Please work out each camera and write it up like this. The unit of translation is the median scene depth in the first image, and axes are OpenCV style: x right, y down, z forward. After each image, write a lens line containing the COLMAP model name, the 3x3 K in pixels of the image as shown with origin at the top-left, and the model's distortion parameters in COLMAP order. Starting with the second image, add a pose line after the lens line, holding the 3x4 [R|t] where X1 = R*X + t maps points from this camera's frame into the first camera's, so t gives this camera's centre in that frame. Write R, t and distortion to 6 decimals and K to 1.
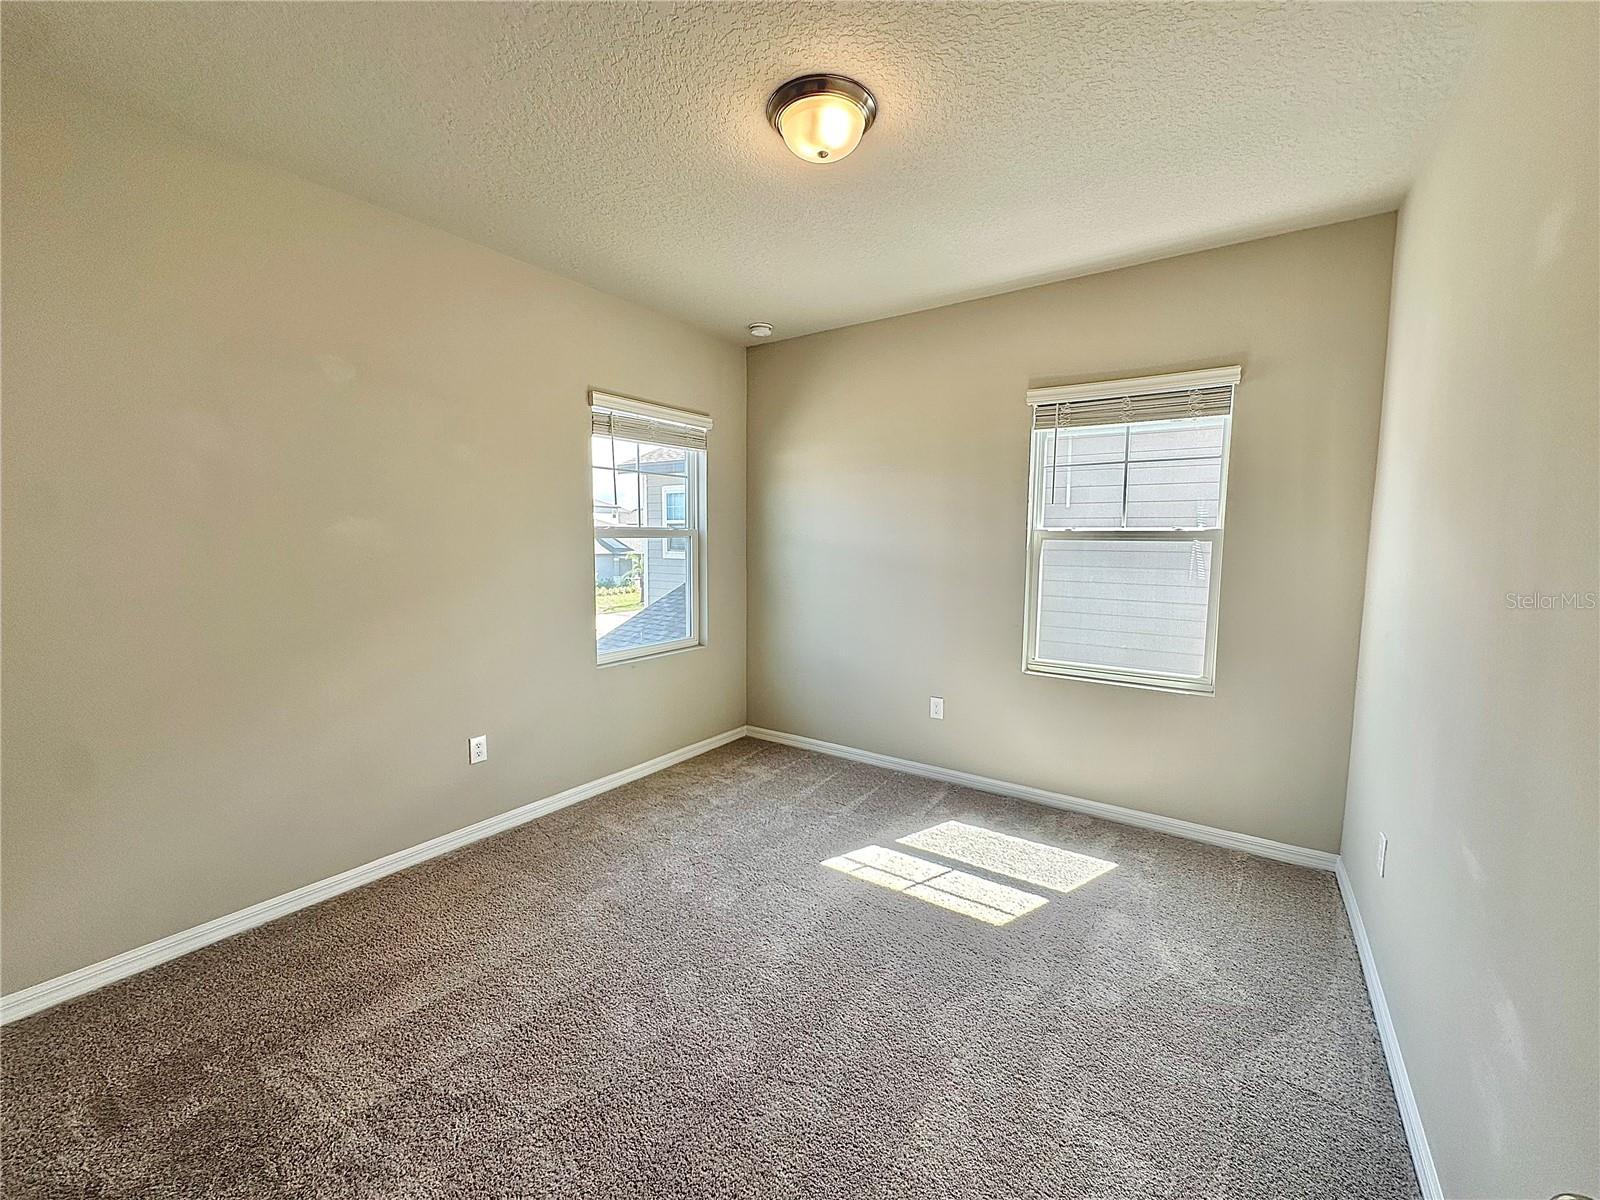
lens RADIAL K [[638.8, 0, 808.9], [0, 638.8, 597.6], [0, 0, 1]] dist [0.000134, 0.000089]
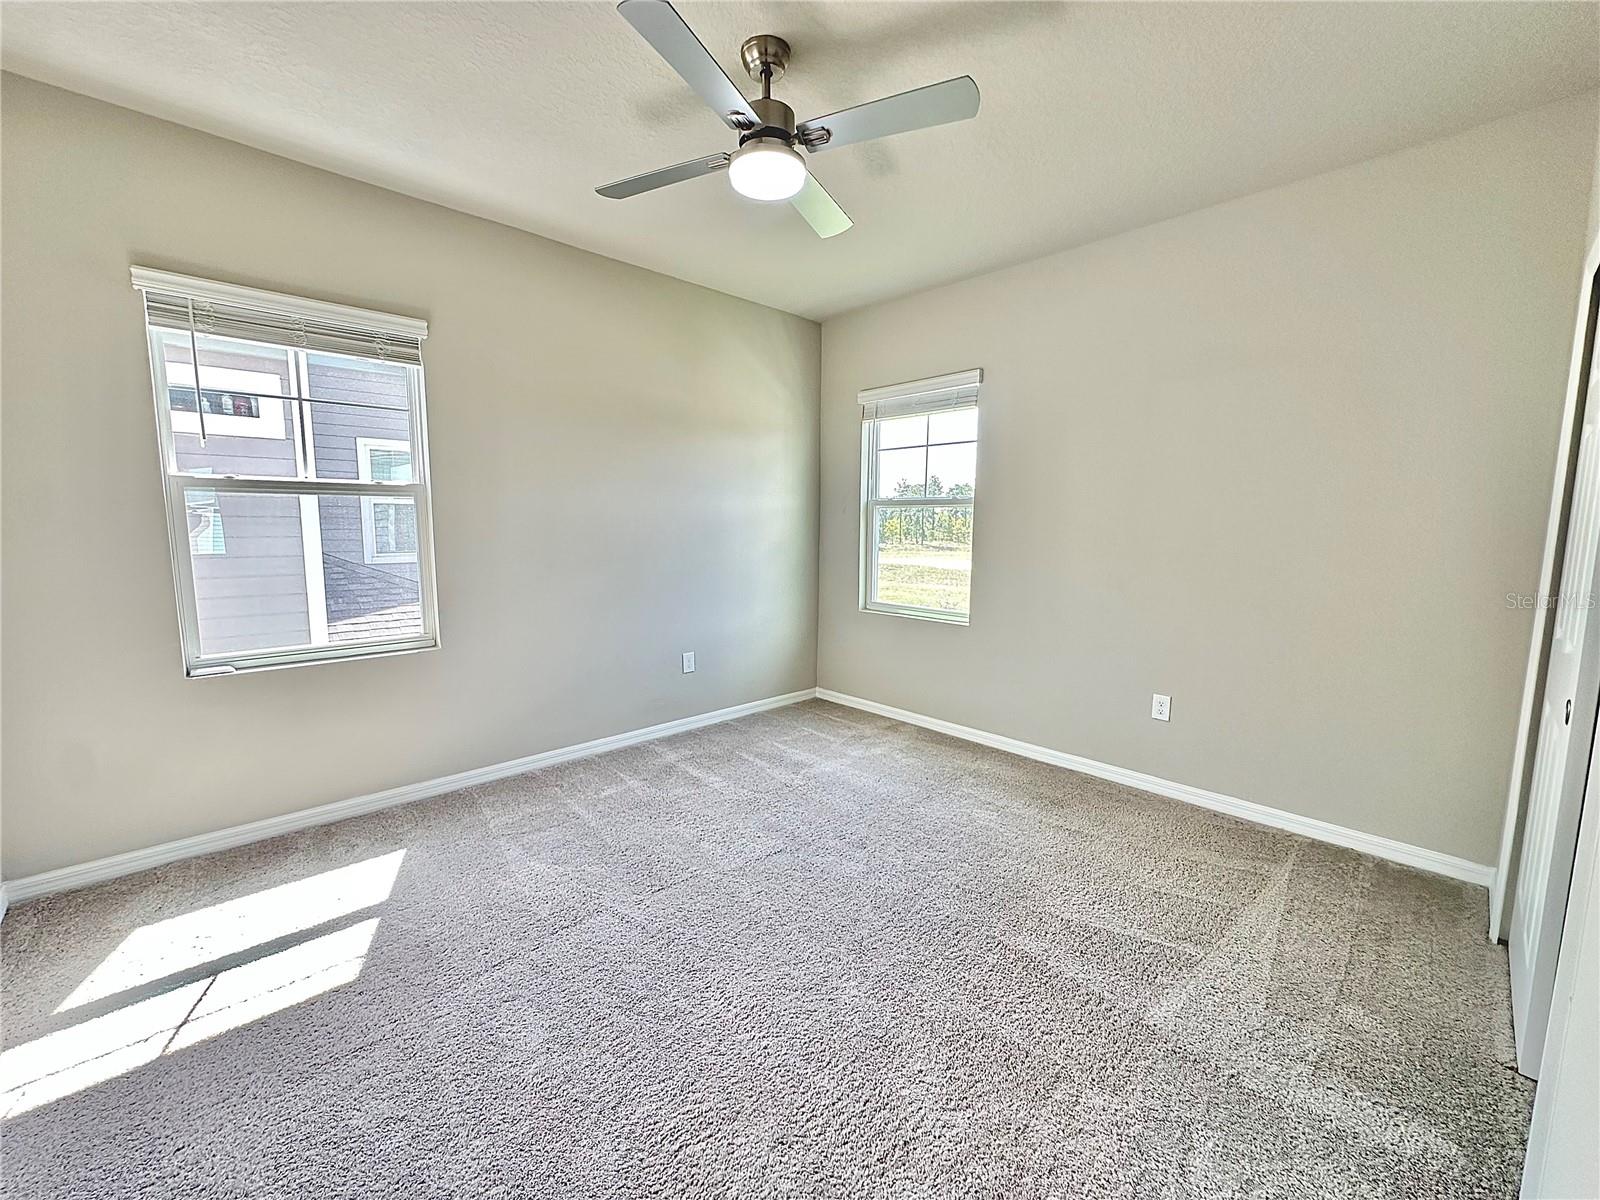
lens RADIAL K [[649.2, 0, 796.0], [0, 649.2, 598.4], [0, 0, 1]] dist [0.004729, 0.000378]
pose [[0.206161, -0.139334, 0.968547, -0.262359], [0.077422, 0.989030, 0.125801, -0.012356], [-0.975450, 0.049052, 0.214687, 0.225553]]
